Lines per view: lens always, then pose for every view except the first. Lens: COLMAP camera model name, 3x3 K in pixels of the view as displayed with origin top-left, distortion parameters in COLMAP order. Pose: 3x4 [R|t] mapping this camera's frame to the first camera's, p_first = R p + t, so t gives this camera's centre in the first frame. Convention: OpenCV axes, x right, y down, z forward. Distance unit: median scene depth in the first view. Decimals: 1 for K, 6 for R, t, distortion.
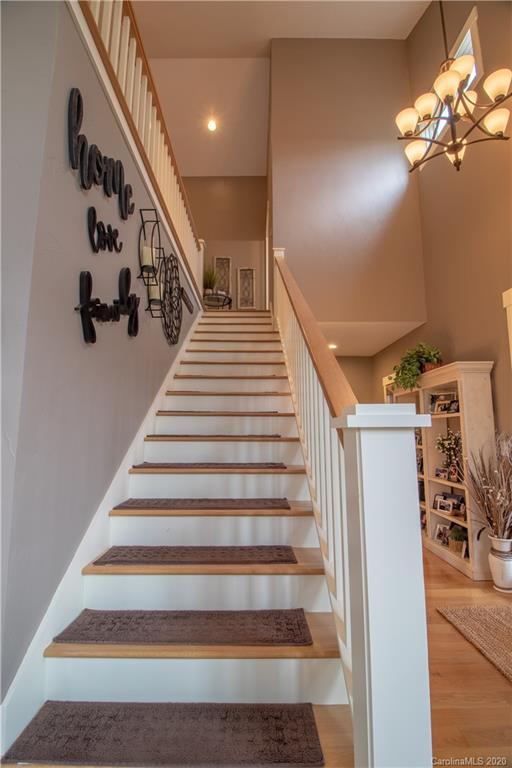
lens RADIAL K [[357.4, 0, 259.0], [0, 357.4, 382.2], [0, 0, 1]] dist [-0.010887, -0.000469]
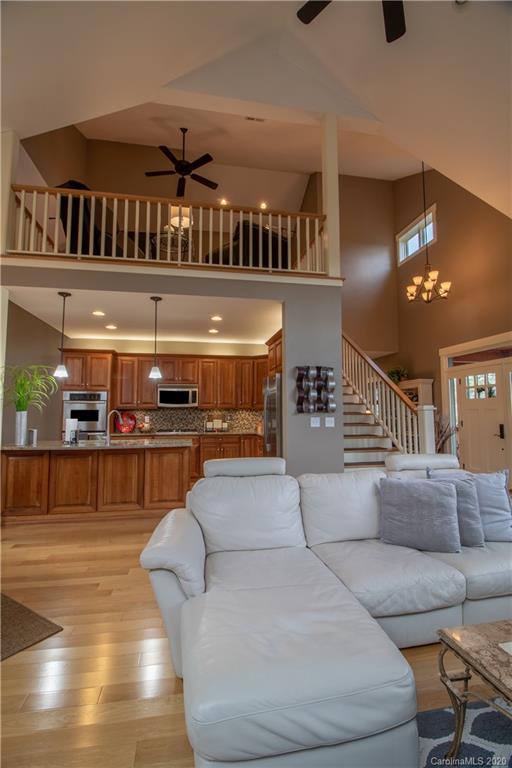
lens RADIAL K [[357.4, 0, 253.5], [0, 357.4, 383.8], [0, 0, 1]] dist [-0.010887, -0.000469]
pose [[0.985085, 0.007615, 0.171902, -0.801949], [-0.017774, 0.998180, 0.057634, -0.132210], [-0.171150, -0.059830, 0.983427, -0.960280]]
